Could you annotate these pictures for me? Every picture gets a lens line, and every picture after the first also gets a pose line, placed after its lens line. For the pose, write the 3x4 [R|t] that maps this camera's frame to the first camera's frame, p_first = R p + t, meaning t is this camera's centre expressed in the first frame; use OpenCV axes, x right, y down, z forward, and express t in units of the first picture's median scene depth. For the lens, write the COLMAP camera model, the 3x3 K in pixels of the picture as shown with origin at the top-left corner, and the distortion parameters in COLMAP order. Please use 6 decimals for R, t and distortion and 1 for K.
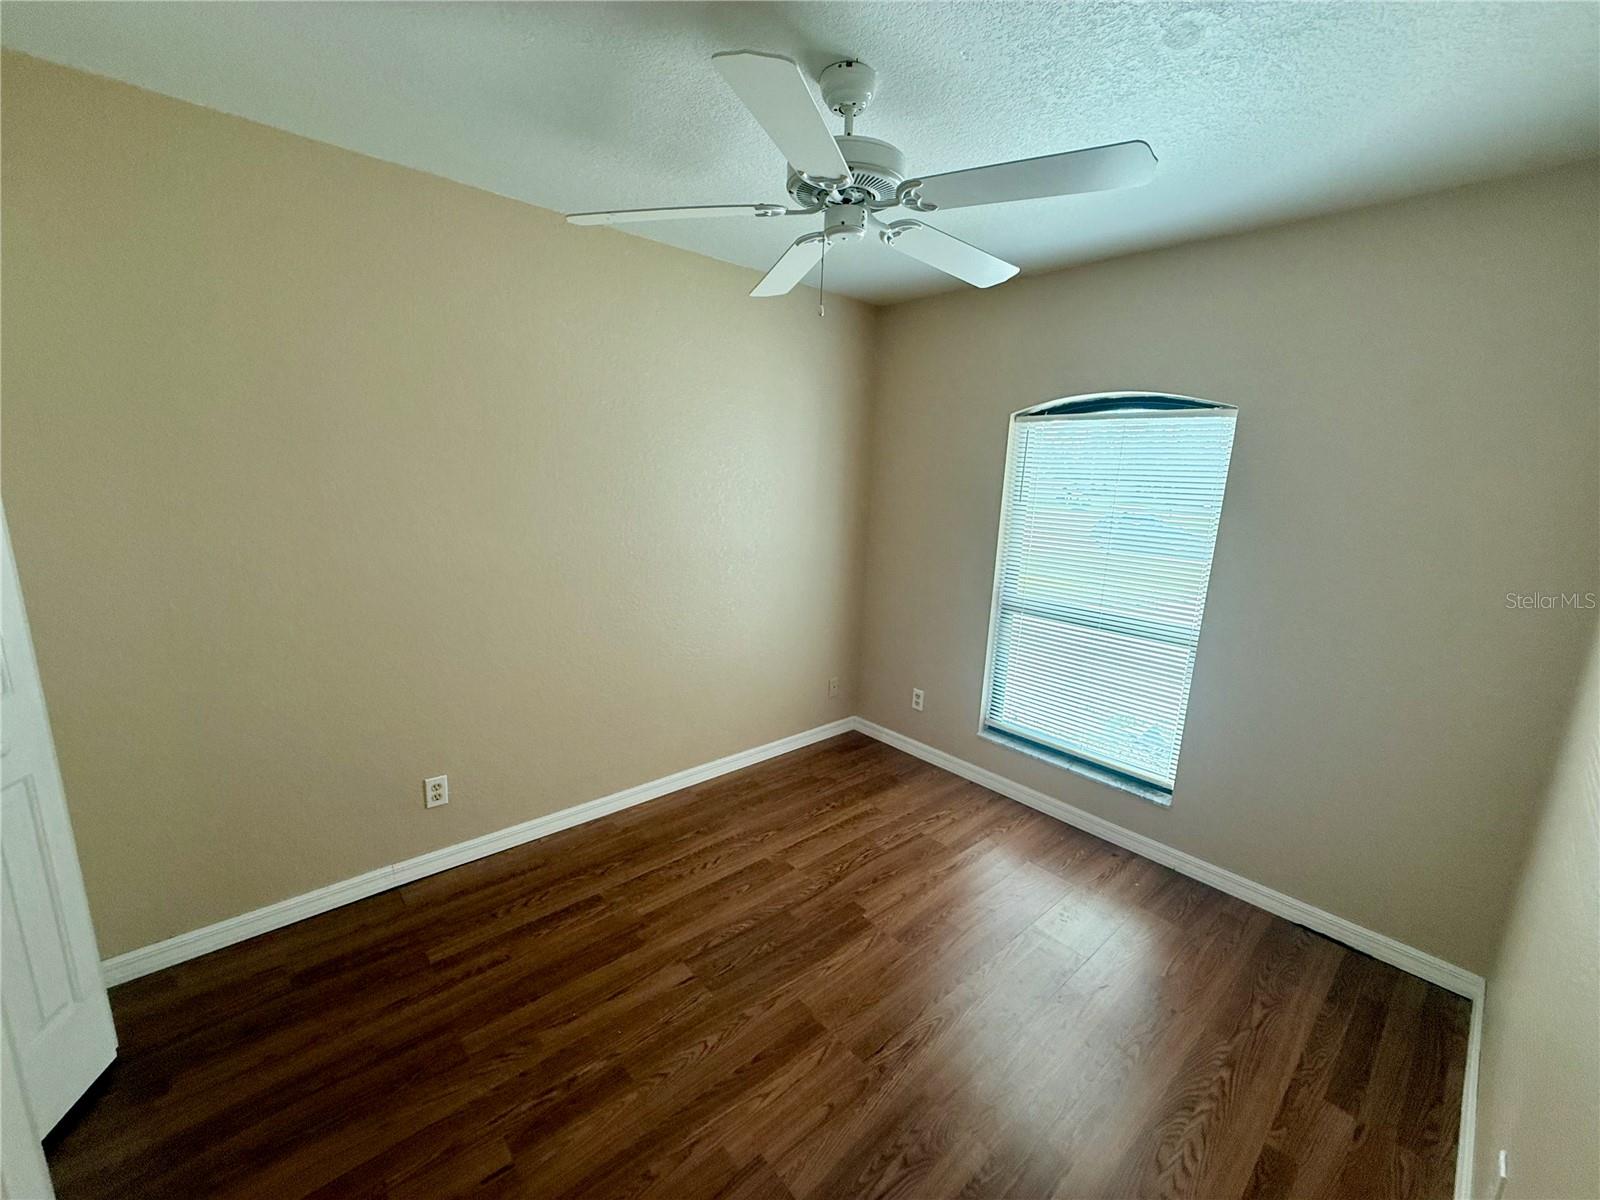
lens RADIAL K [[640.8, 0, 798.5], [0, 640.8, 591.4], [0, 0, 1]] dist [-0.001200, 0.000302]
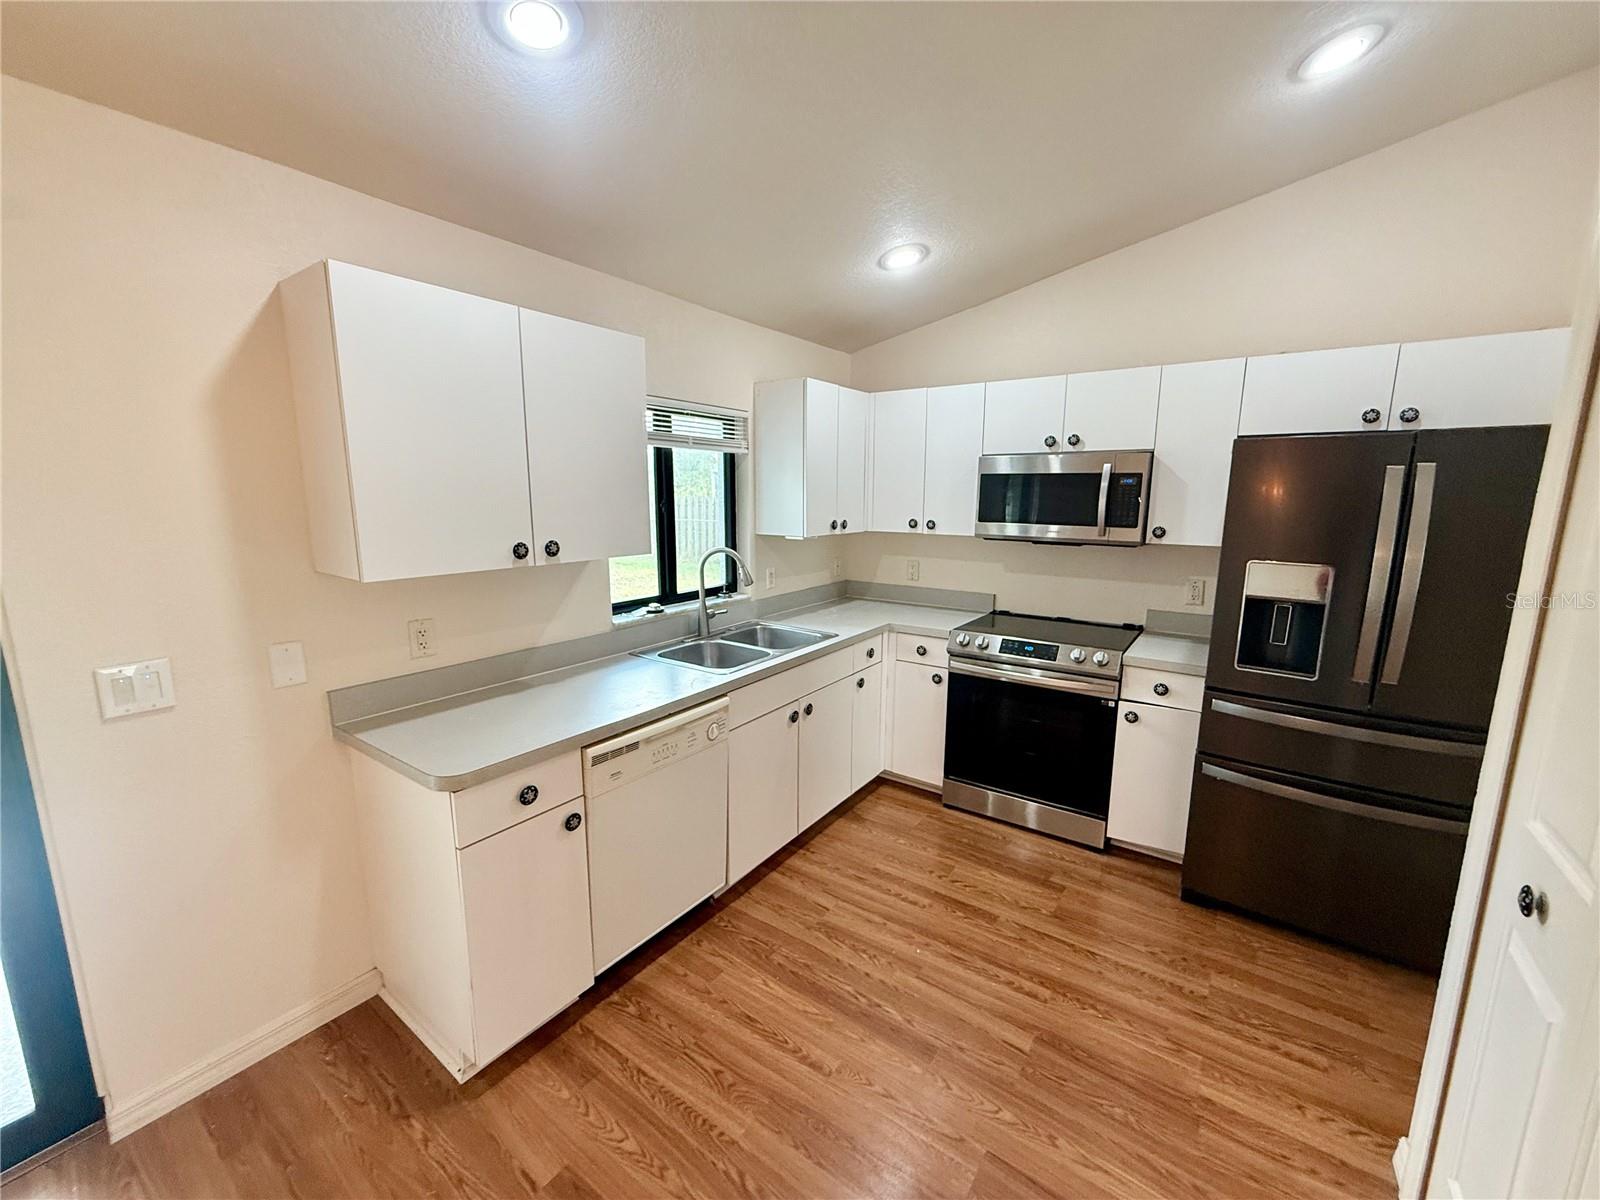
lens RADIAL K [[640.8, 0, 793.0], [0, 640.8, 602.0], [0, 0, 1]] dist [-0.001200, 0.000302]
pose [[0.236139, 0.180165, -0.954871, 0.549618], [-0.146999, 0.977976, 0.148171, -0.160923], [0.960536, 0.105376, 0.257423, 0.325197]]
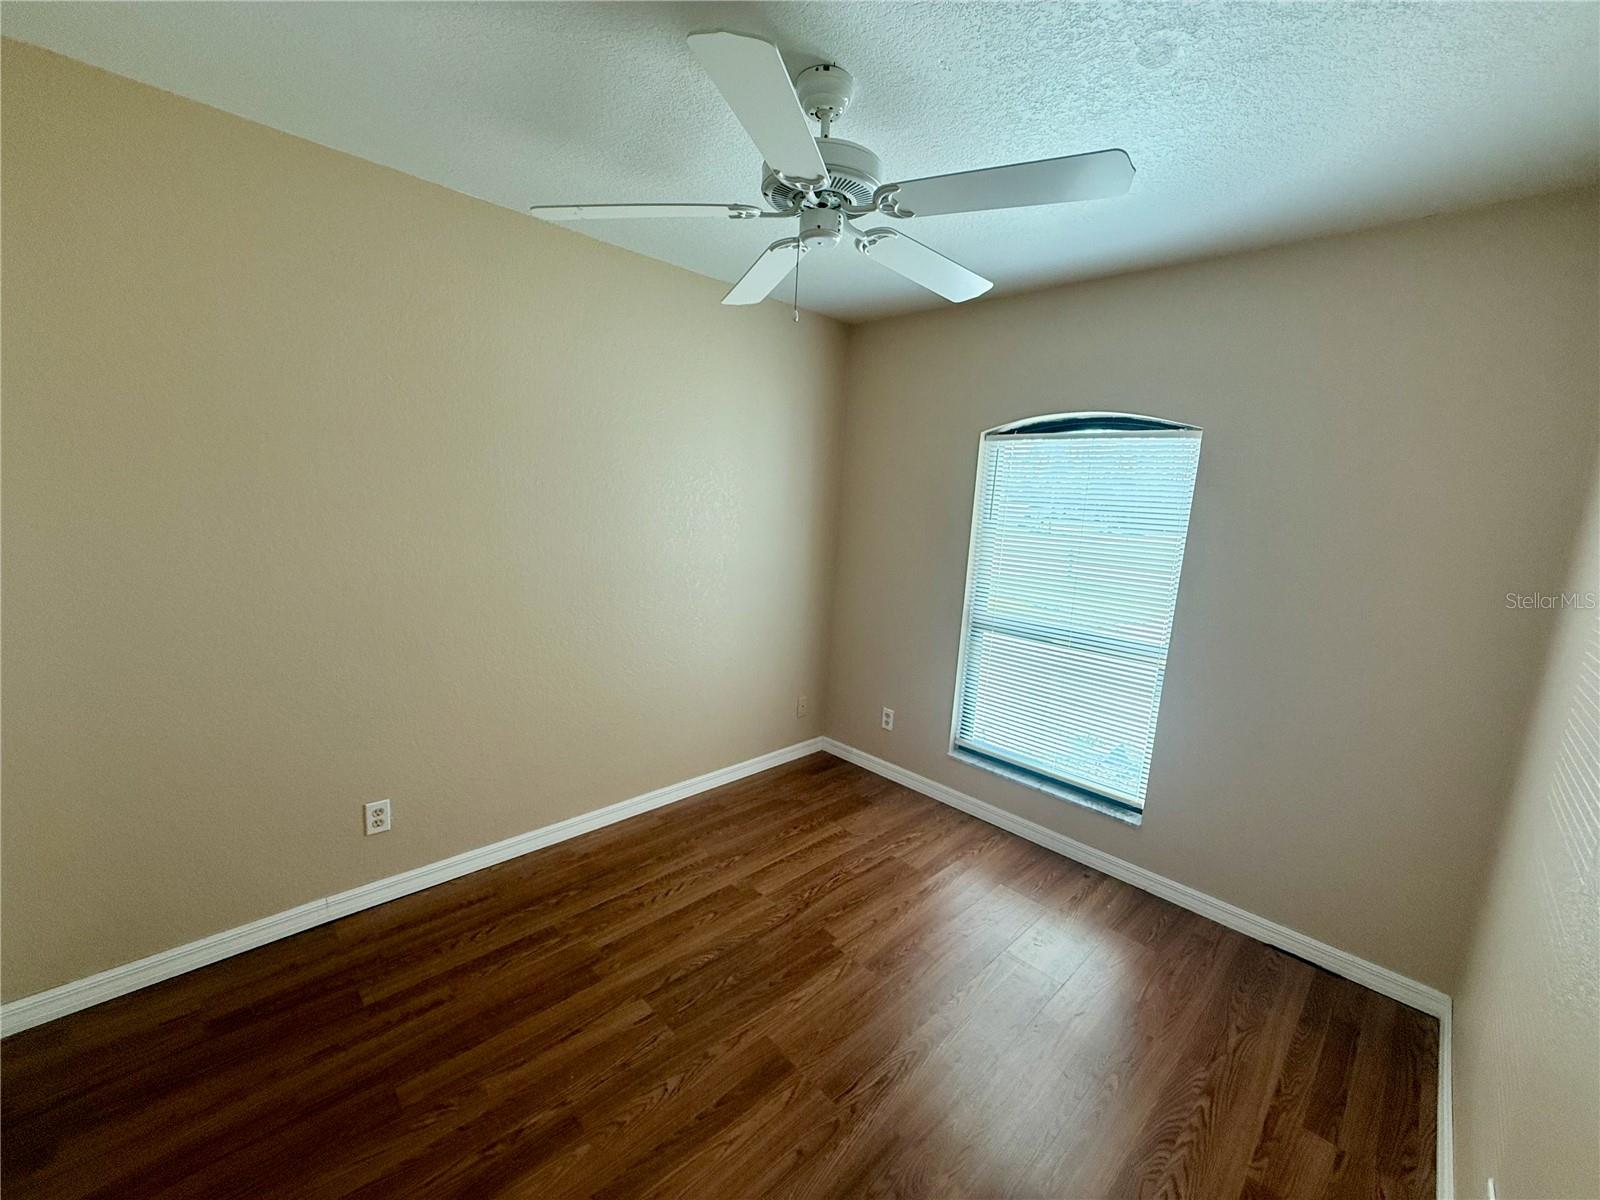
lens RADIAL K [[640.8, 0, 798.0], [0, 640.8, 592.9], [0, 0, 1]] dist [-0.001200, 0.000302]
pose [[0.998690, 0.009050, 0.050359, -0.005457], [-0.007488, 0.999488, -0.031114, 0.013081], [-0.050615, 0.030697, 0.998246, 0.033643]]
